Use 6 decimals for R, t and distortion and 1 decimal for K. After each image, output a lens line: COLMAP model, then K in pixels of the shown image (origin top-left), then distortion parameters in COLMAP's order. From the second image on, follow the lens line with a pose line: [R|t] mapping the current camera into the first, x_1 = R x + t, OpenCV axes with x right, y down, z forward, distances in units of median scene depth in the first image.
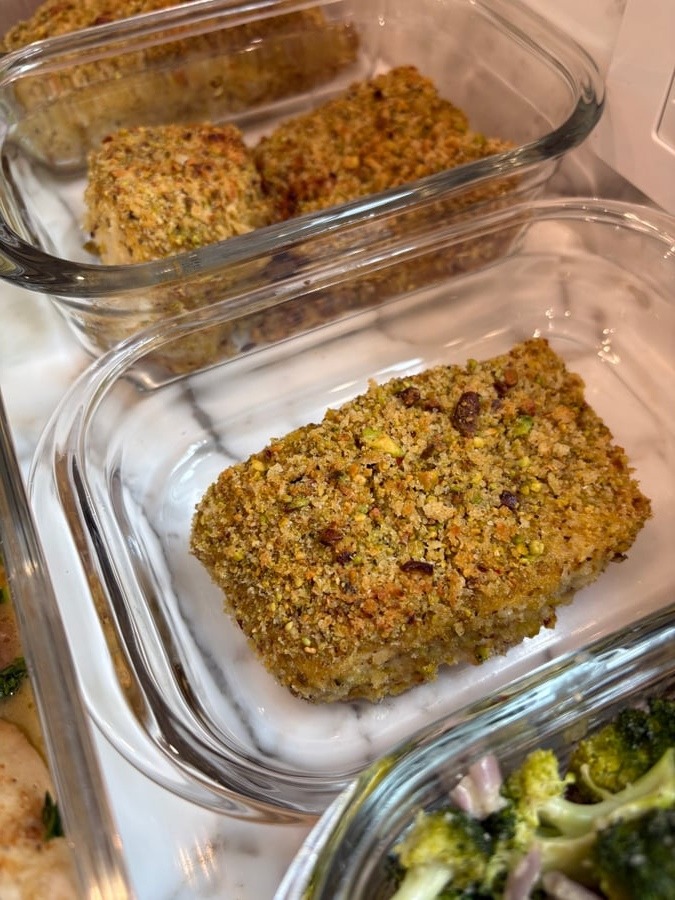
lens RADIAL K [[738.0, 0, 337.5], [0, 738.0, 450.0], [0, 0, 1]] dist [0.060334, -0.118798]
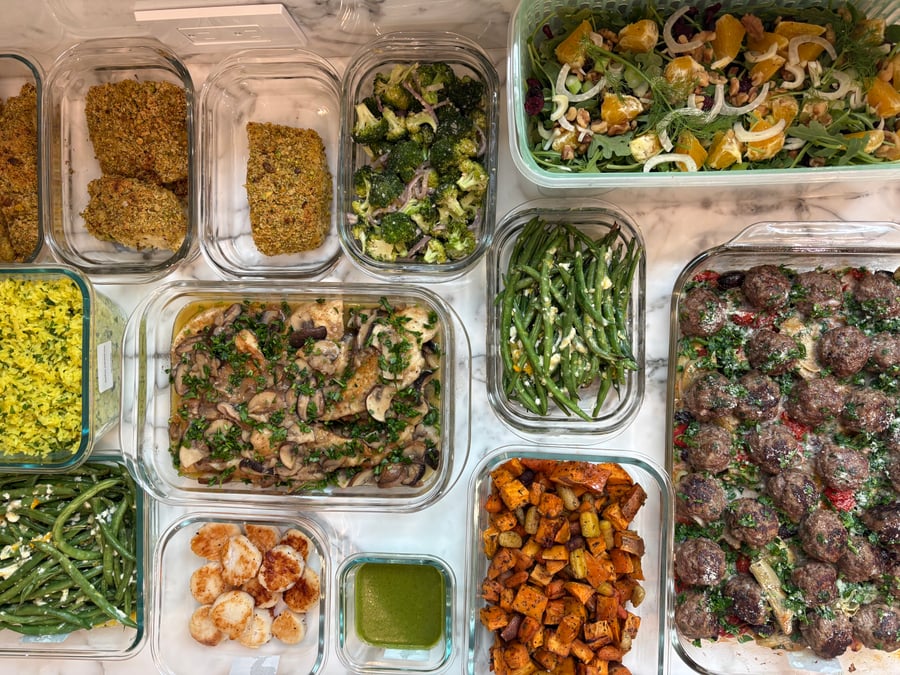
lens RADIAL K [[665.1, 0, 450.0], [0, 665.1, 337.5], [0, 0, 1]] dist [0.057625, -0.075381]
pose [[0.441376, -0.896361, -0.041512, -0.035831], [0.780087, 0.360437, 0.511420, -0.800932], [-0.443454, -0.258111, 0.858328, -2.585931]]
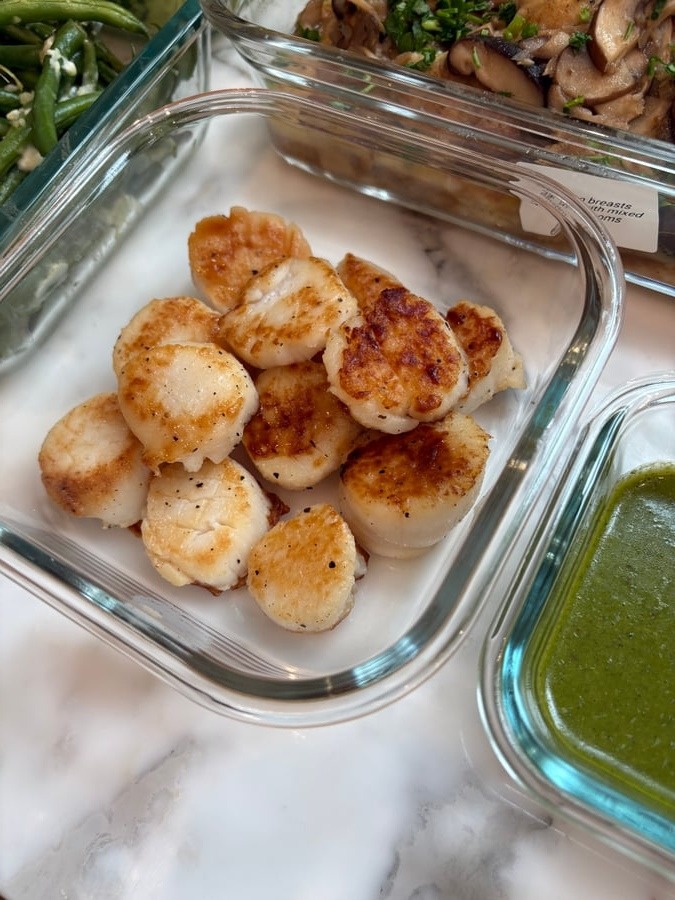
lens RADIAL K [[667.6, 0, 333.7], [0, 667.6, 449.3], [0, 0, 1]] dist [0.060150, -0.079542]
pose [[0.813684, -0.558808, 0.160163, -2.075738], [0.534085, 0.827427, 0.173546, 0.667402], [-0.229501, -0.055671, 0.971715, -0.474204]]
